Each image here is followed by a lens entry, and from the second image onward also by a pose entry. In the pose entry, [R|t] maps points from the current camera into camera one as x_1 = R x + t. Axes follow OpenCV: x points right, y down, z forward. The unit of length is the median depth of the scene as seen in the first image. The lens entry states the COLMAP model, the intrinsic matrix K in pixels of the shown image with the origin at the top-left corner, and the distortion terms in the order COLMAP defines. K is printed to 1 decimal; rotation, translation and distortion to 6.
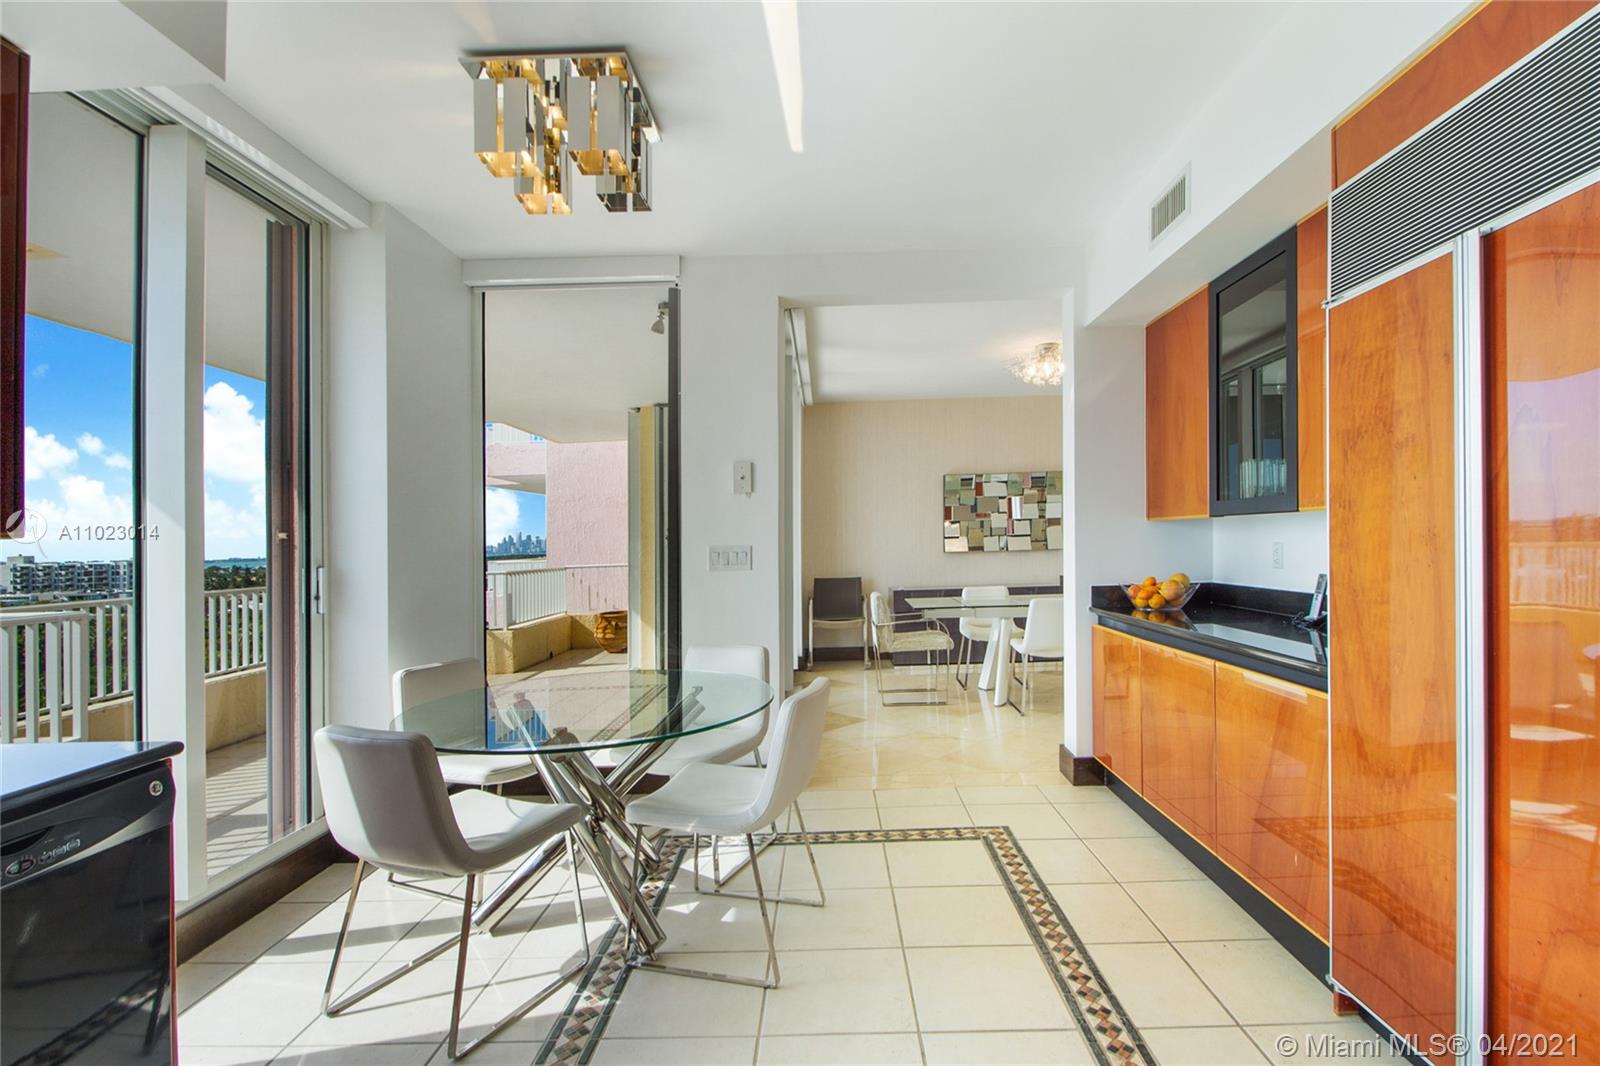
lens RADIAL K [[783.1, 0, 828.4], [0, 783.1, 510.6], [0, 0, 1]] dist [-0.001409, 0.000014]
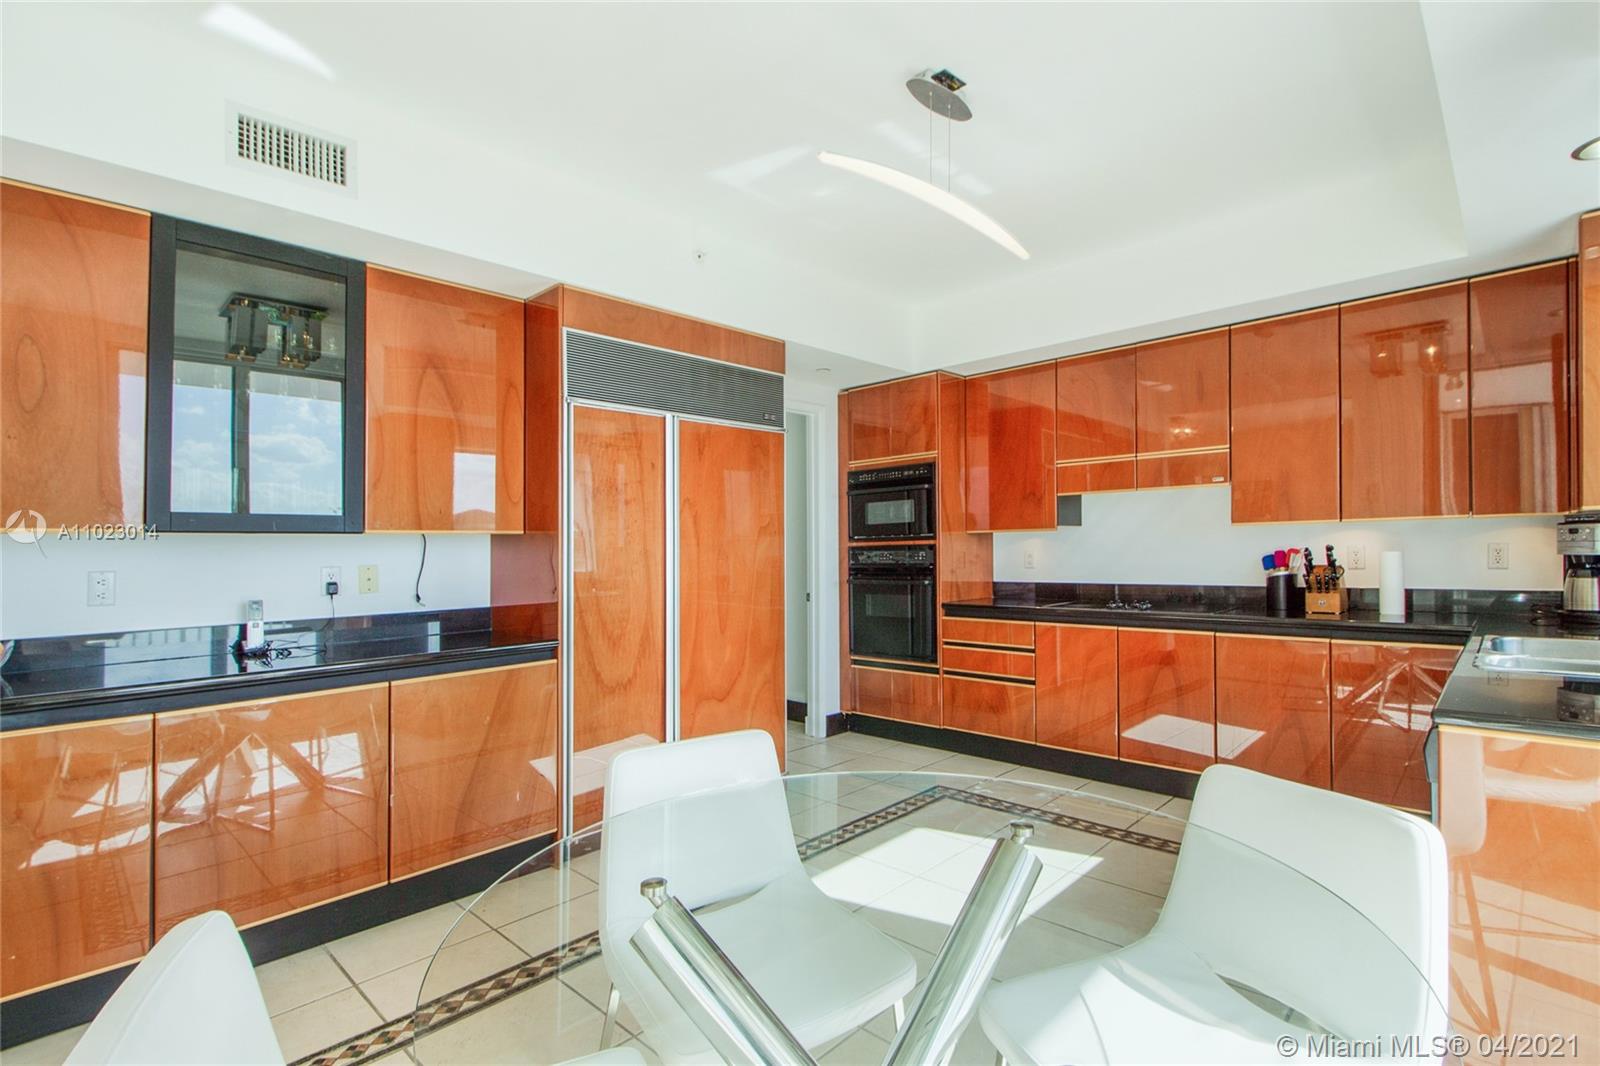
lens RADIAL K [[757.2, 0, 814.6], [0, 757.2, 550.4], [0, 0, 1]] dist [-0.002947, -0.000554]
pose [[-0.726236, 0.021641, 0.687105, -0.710856], [-0.000451, 0.999489, -0.031957, 0.074773], [-0.687446, -0.023518, -0.725855, 1.705751]]
